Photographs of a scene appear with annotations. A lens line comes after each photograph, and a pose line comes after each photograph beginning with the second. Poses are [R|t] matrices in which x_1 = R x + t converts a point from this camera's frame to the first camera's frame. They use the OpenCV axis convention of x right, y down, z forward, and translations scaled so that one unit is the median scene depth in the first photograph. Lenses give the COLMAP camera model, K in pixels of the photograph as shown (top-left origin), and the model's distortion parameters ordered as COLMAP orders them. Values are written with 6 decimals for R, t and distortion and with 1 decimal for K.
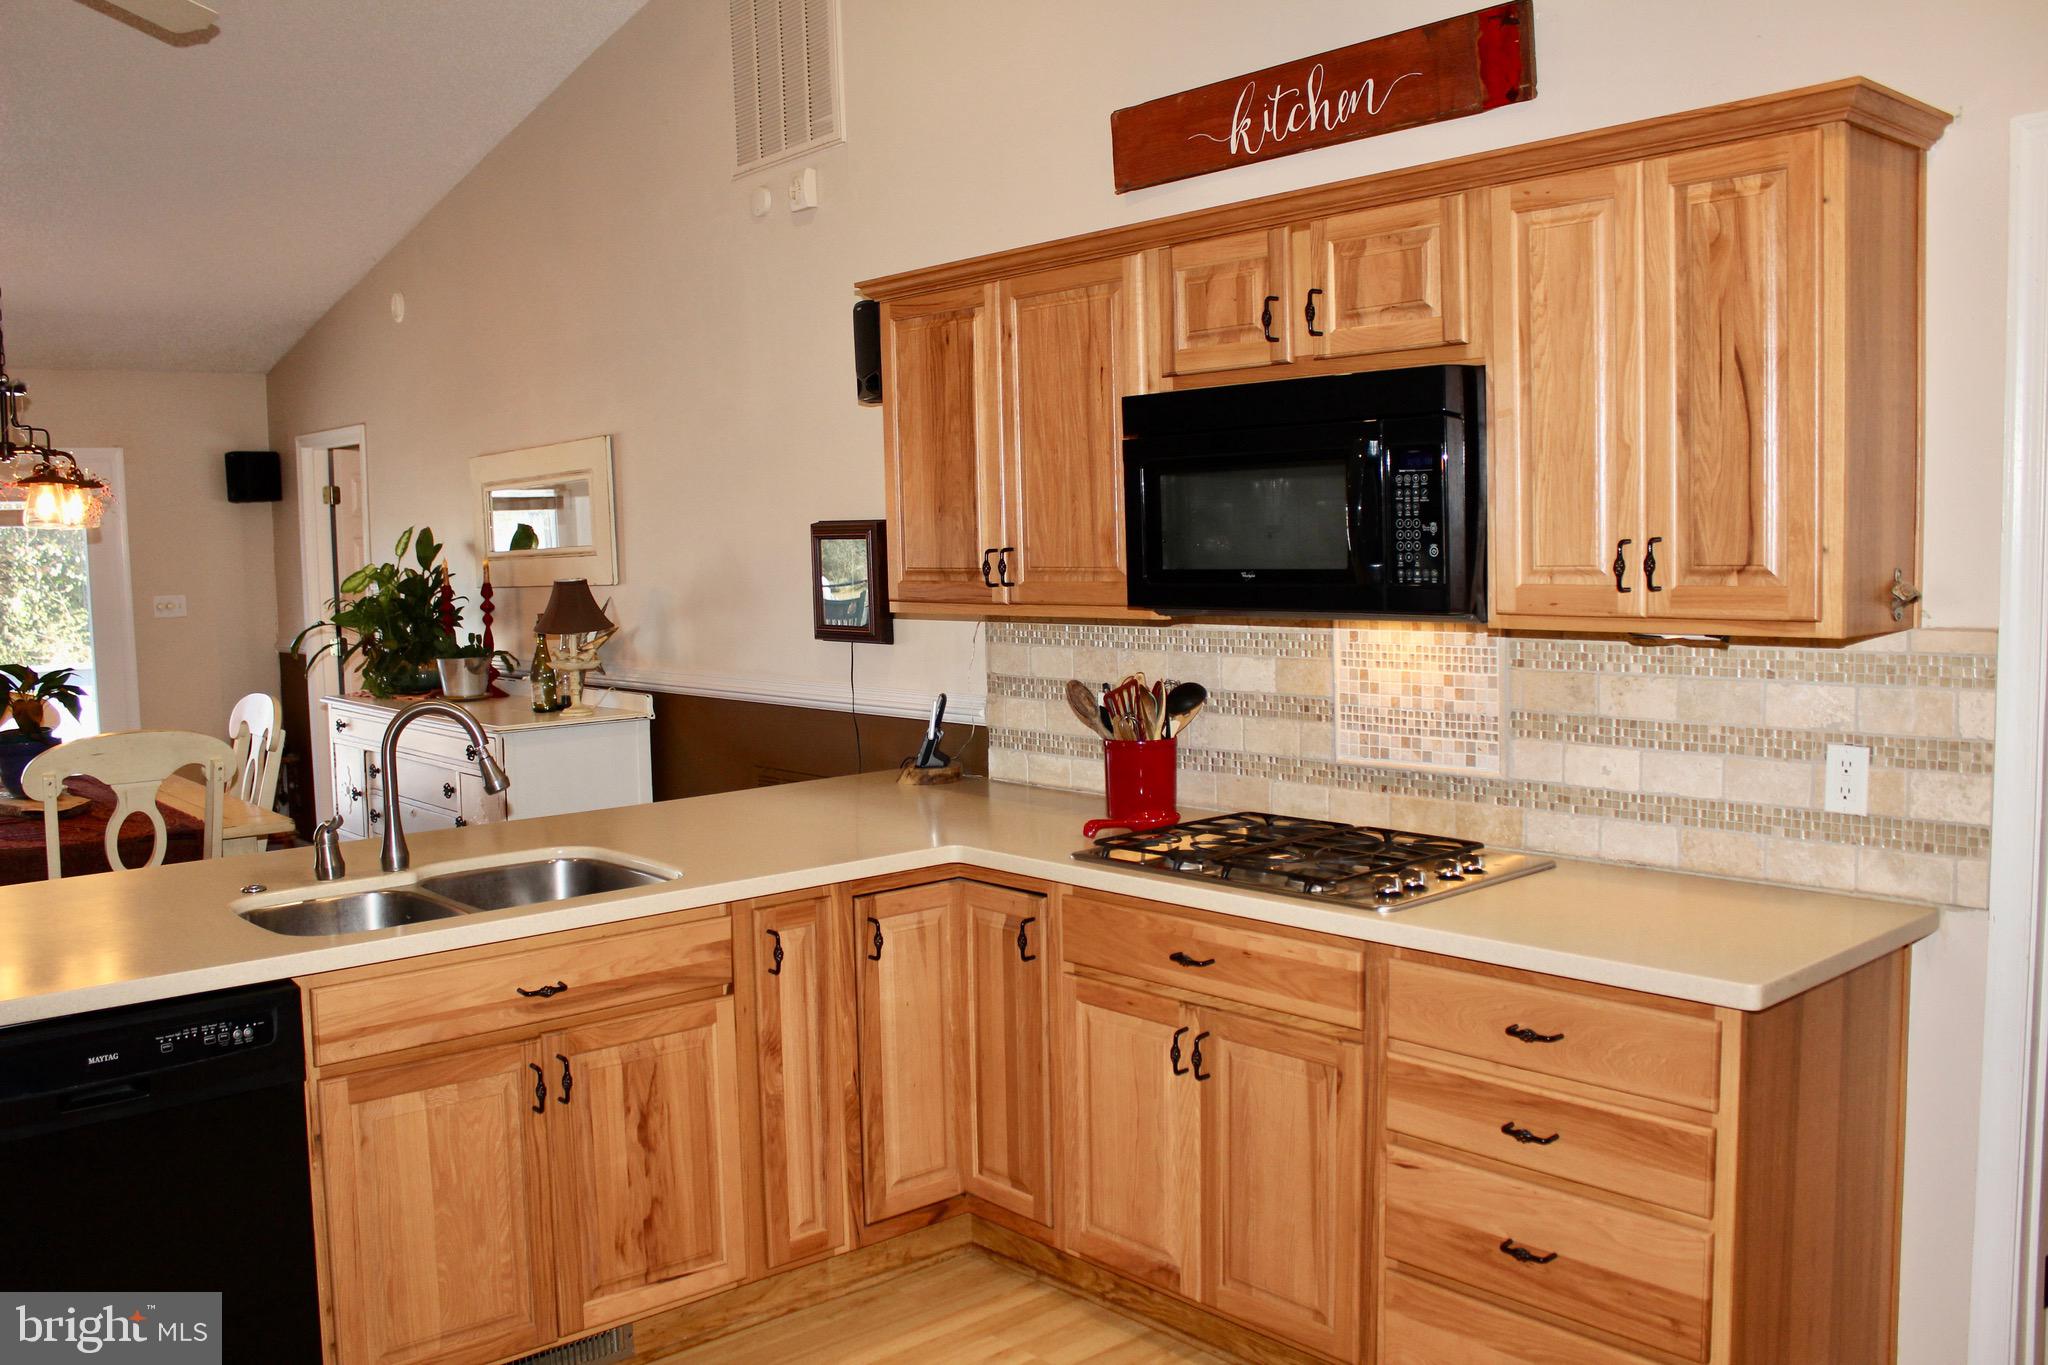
lens RADIAL K [[1734.1, 0, 1014.5], [0, 1734.1, 688.6], [0, 0, 1]] dist [-0.172517, 0.167480]
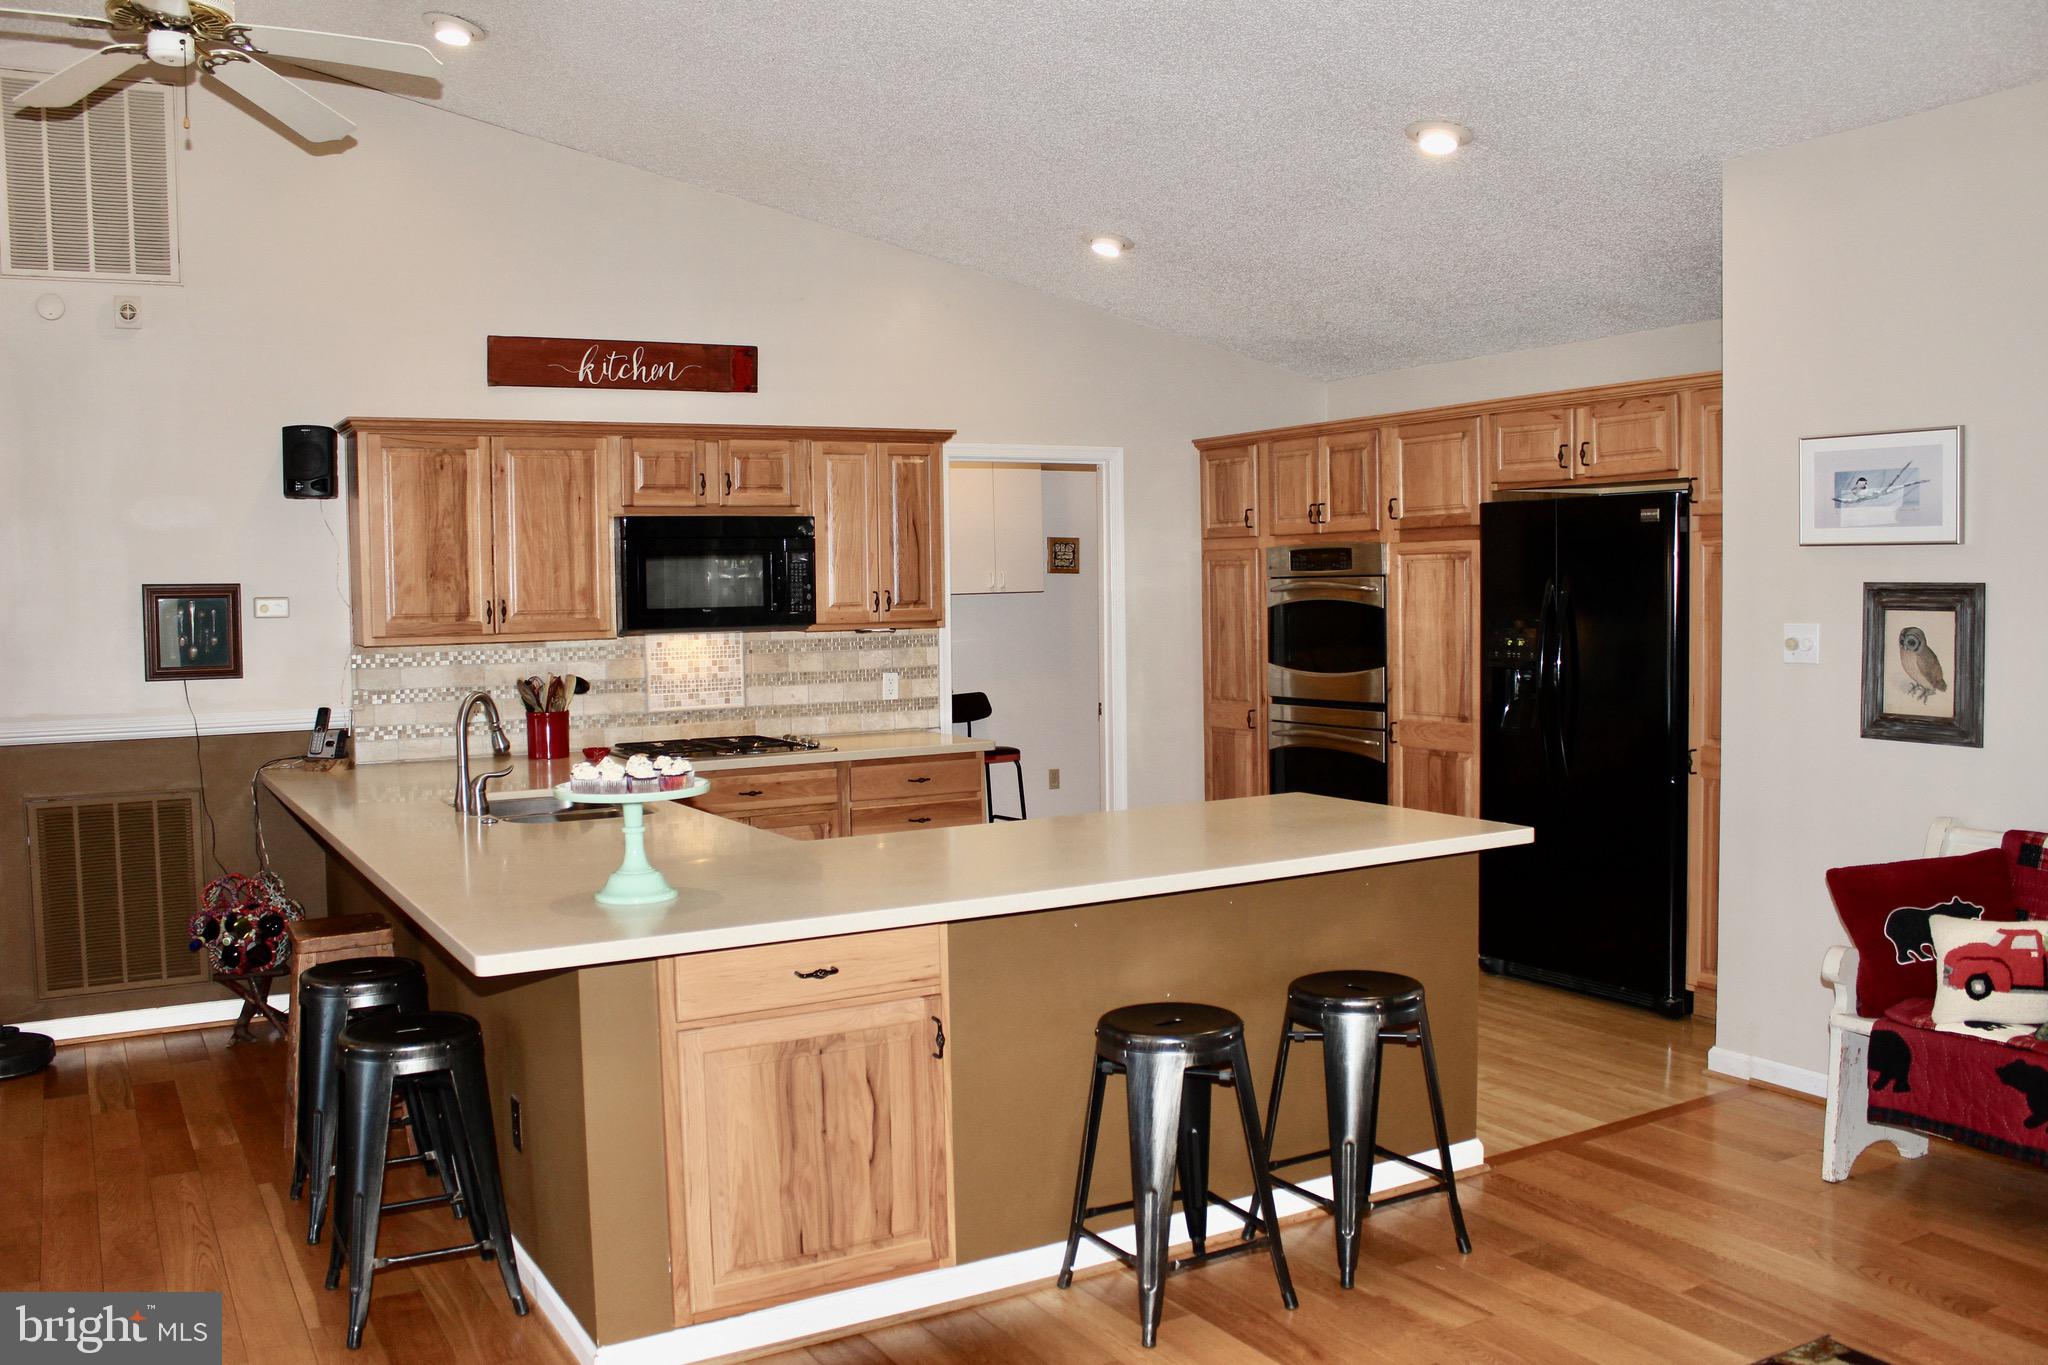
lens RADIAL K [[1734.1, 0, 1014.5], [0, 1734.1, 688.6], [0, 0, 1]] dist [-0.172517, 0.167480]
pose [[0.195006, -0.039816, 0.979993, -1.634171], [0.096149, 0.995139, 0.021299, 0.015779], [-0.976078, 0.090072, 0.197887, 0.235416]]
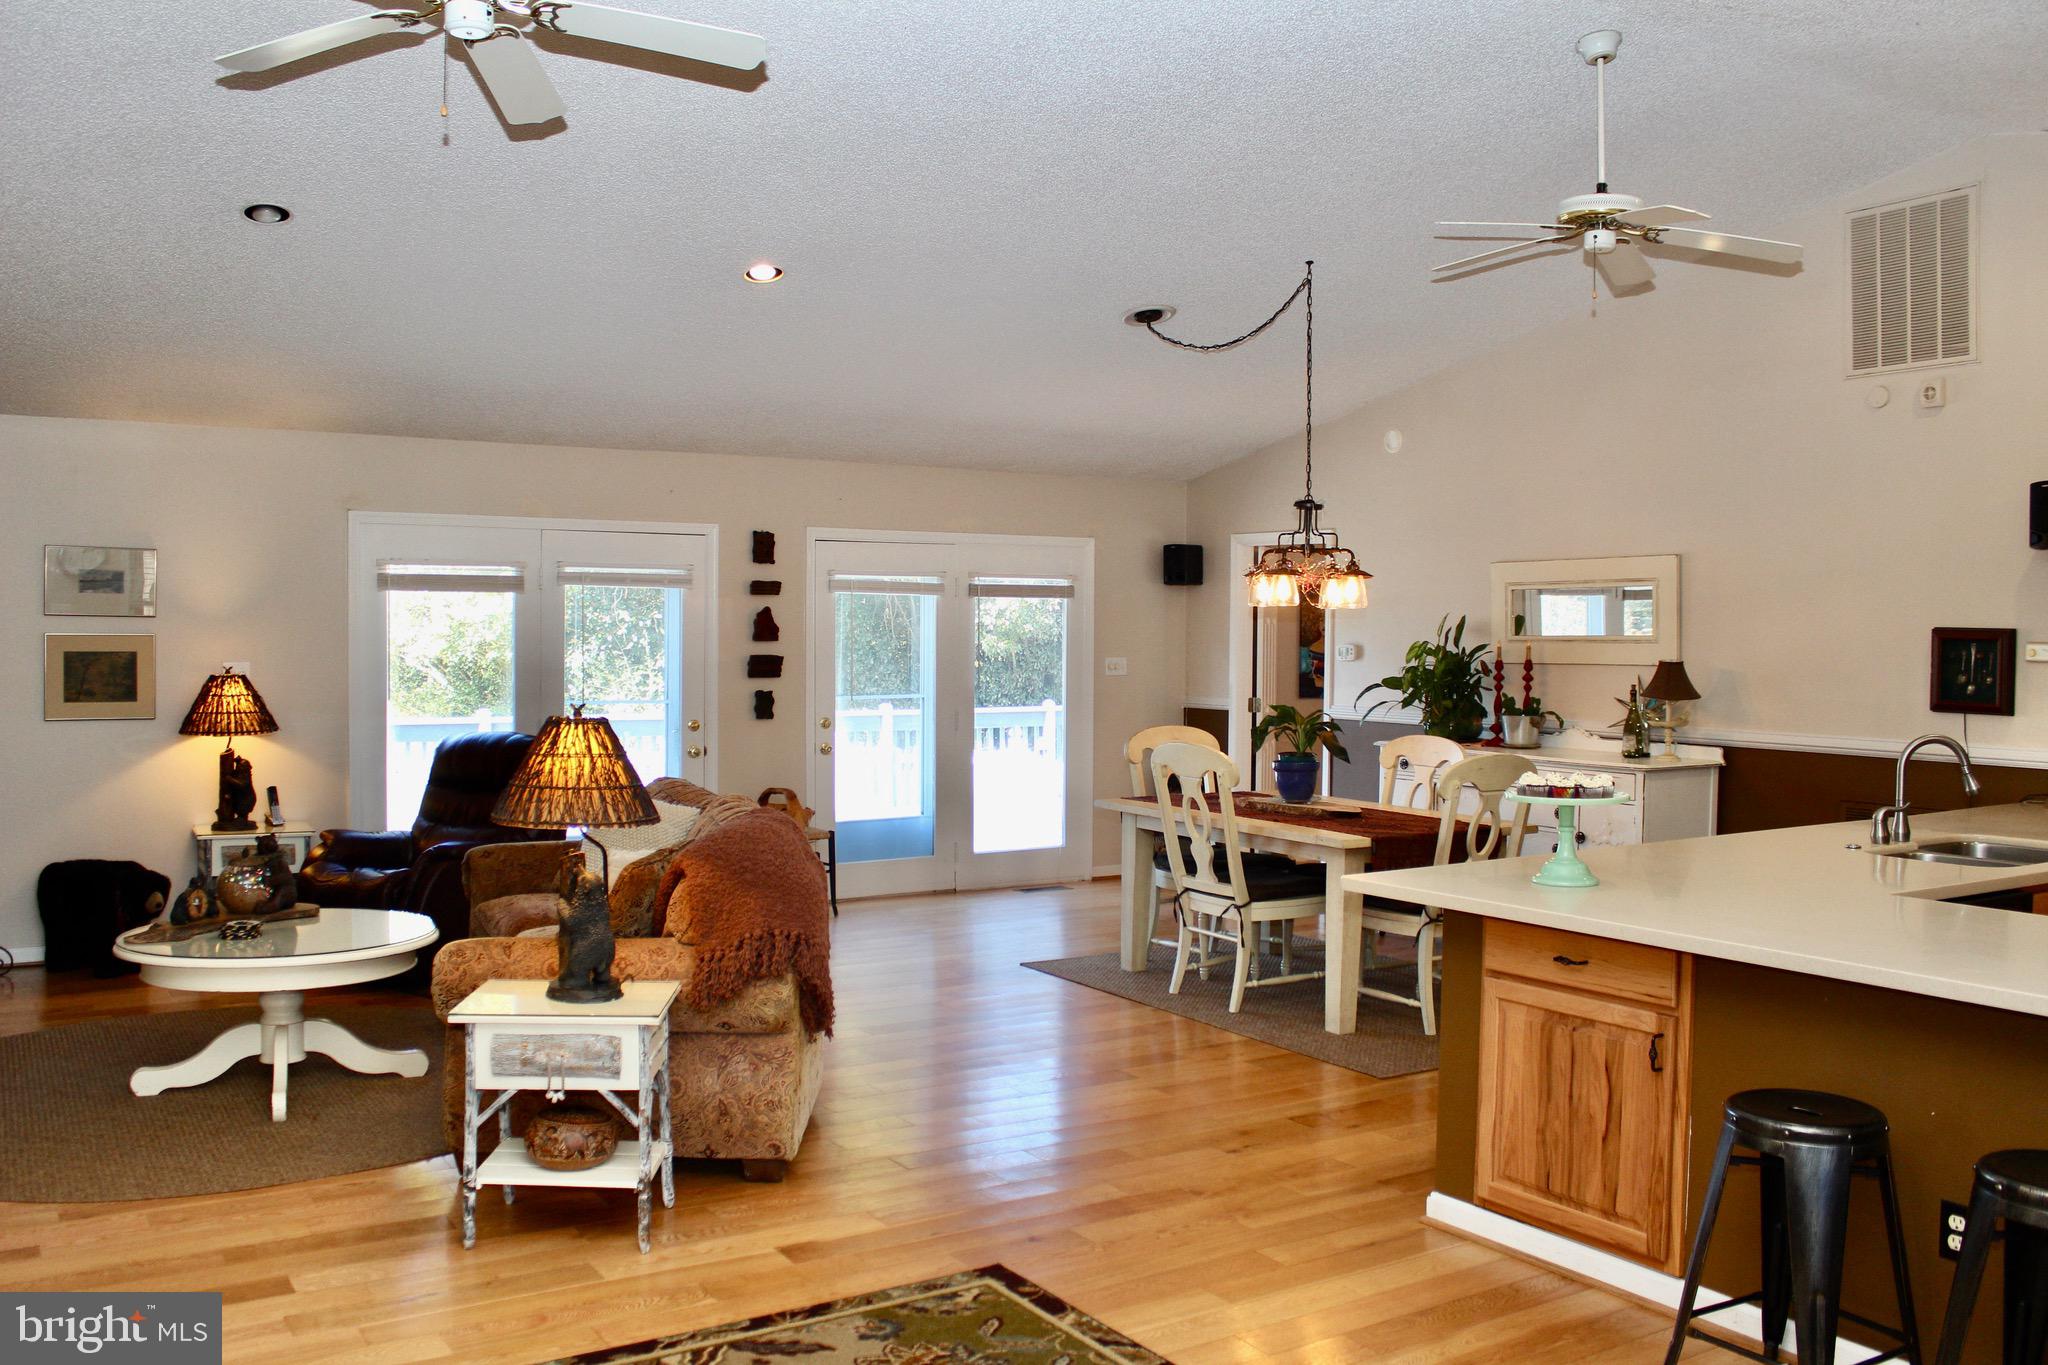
lens RADIAL K [[1734.1, 0, 1014.5], [0, 1734.1, 688.6], [0, 0, 1]] dist [-0.172517, 0.167480]
pose [[0.987981, 0.038469, -0.149711, -0.910795], [-0.046069, 0.997802, -0.047631, 0.075152], [0.147549, 0.053956, 0.987582, -0.651285]]
